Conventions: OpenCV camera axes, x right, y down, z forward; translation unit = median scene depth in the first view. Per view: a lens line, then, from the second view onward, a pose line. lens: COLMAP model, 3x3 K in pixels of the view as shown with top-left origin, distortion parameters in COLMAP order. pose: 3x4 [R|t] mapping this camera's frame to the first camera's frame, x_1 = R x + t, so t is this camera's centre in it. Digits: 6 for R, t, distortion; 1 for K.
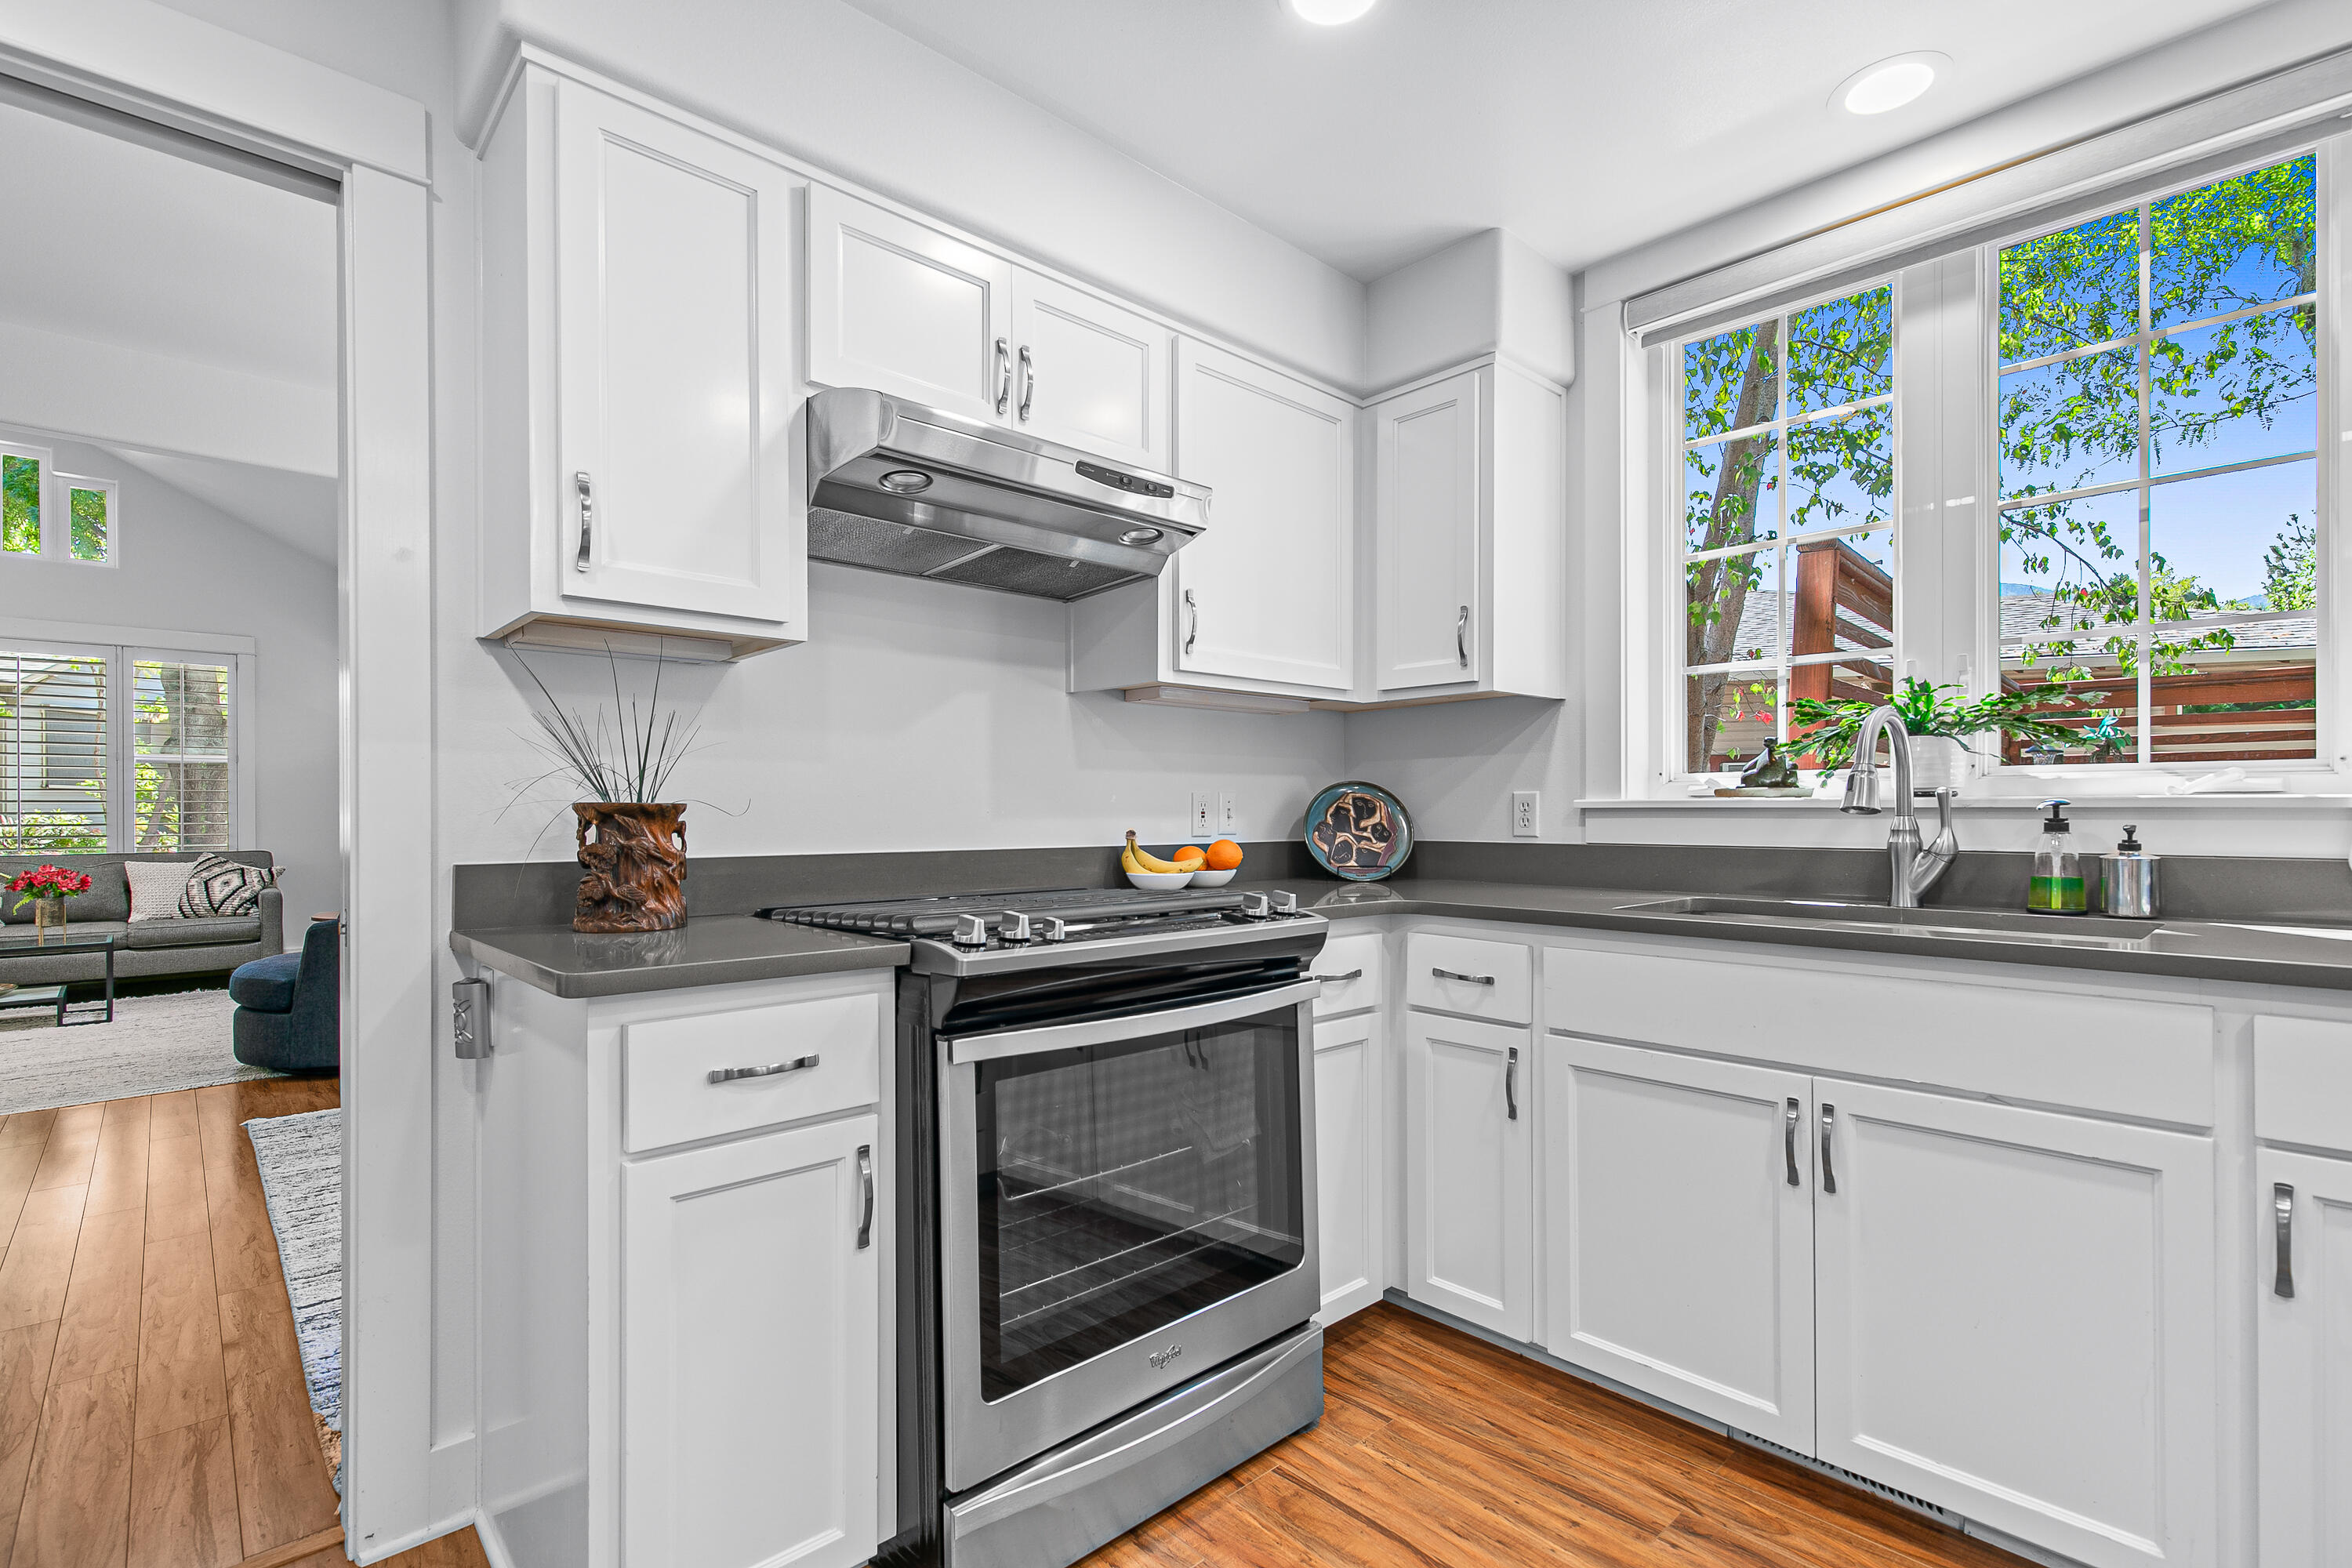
lens RADIAL K [[1087.5, 0, 1171.7], [0, 1087.5, 804.9], [0, 0, 1]] dist [0.005920, 0.001238]
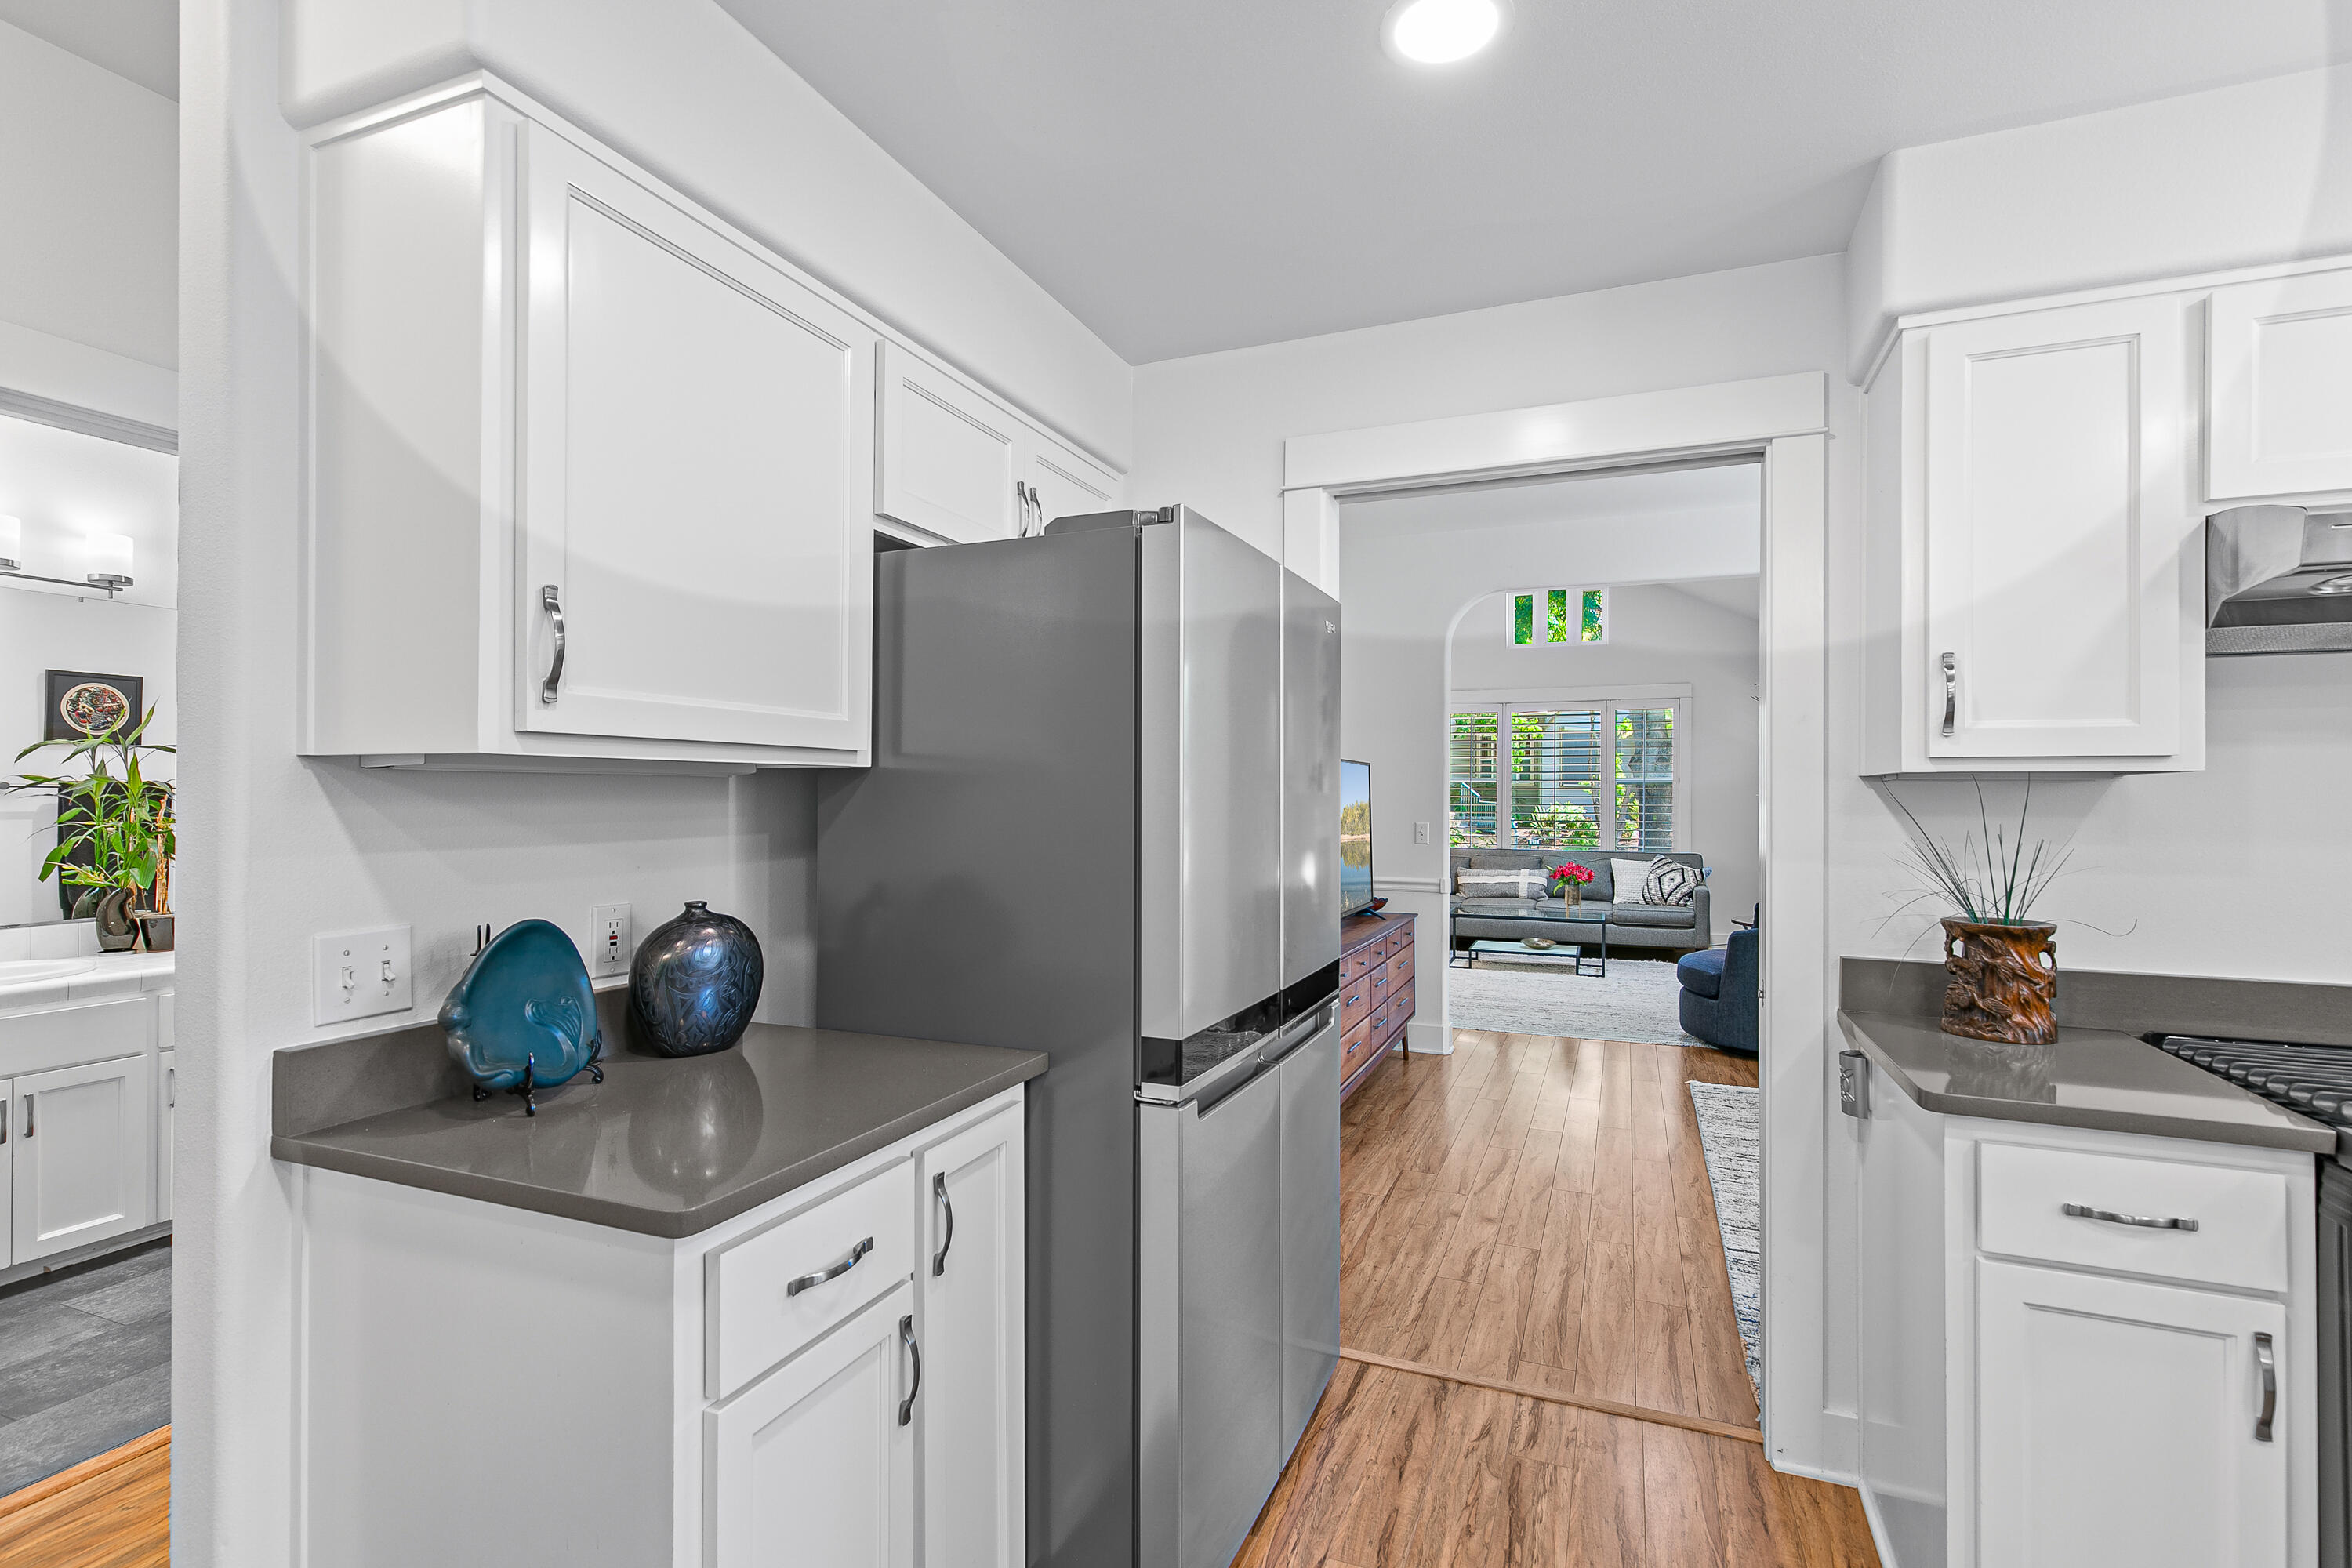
lens RADIAL K [[1087.5, 0, 1177.6], [0, 1087.5, 789.5], [0, 0, 1]] dist [0.005920, 0.001238]
pose [[0.422754, 0.005017, -0.906231, 0.152604], [-0.001501, 0.999987, 0.004836, -0.137716], [0.906243, -0.000684, 0.422756, -0.218462]]
